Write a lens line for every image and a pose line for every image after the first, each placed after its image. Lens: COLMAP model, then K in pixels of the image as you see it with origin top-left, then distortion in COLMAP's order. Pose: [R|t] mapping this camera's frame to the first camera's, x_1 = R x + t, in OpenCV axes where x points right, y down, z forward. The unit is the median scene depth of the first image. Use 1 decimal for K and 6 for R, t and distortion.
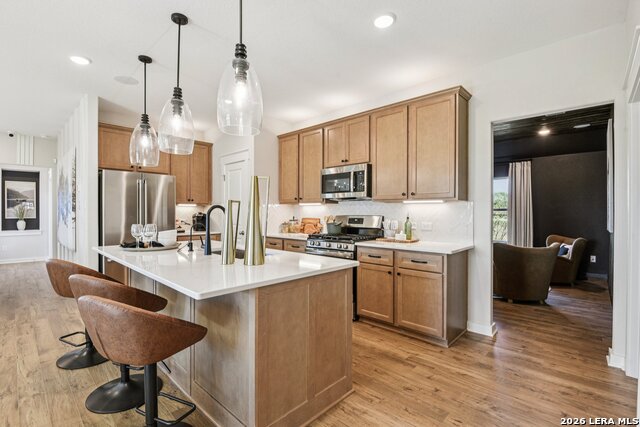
lens RADIAL K [[296.6, 0, 318.9], [0, 296.6, 213.0], [0, 0, 1]] dist [-0.015047, -0.000337]
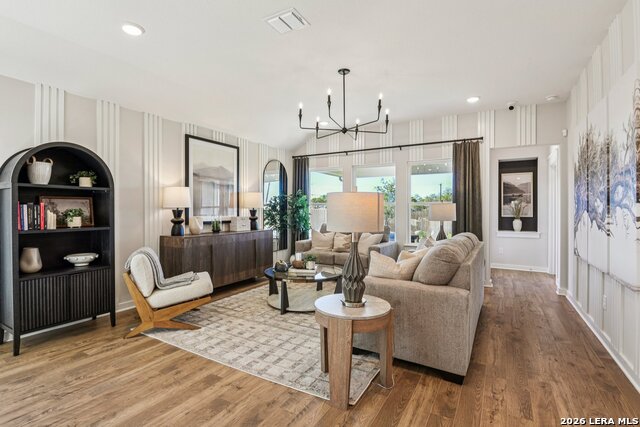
lens RADIAL K [[310.1, 0, 319.1], [0, 310.1, 212.0], [0, 0, 1]] dist [-0.015064, -0.000685]
pose [[0.229239, 0.002617, -0.973367, -0.296035], [-0.003020, 0.999993, 0.001977, 0.004115], [0.973366, 0.002487, 0.229245, 0.249448]]
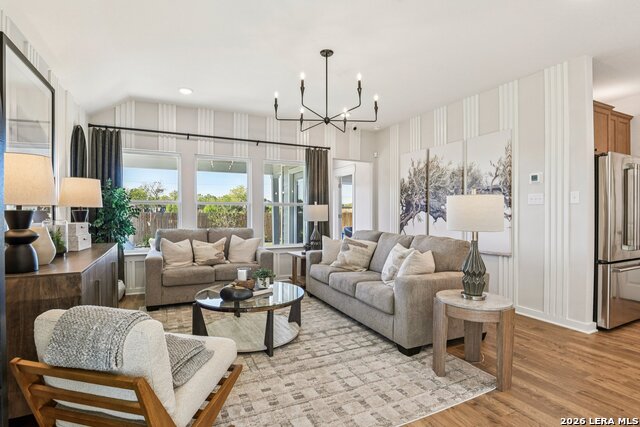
lens RADIAL K [[324.5, 0, 319.4], [0, 324.5, 212.9], [0, 0, 1]] dist [-0.010749, -0.000366]
pose [[0.934730, -0.000740, -0.355358, -0.612176], [0.001751, 0.999995, 0.002523, 0.003631], [0.355355, -0.002981, 0.934727, -0.027601]]
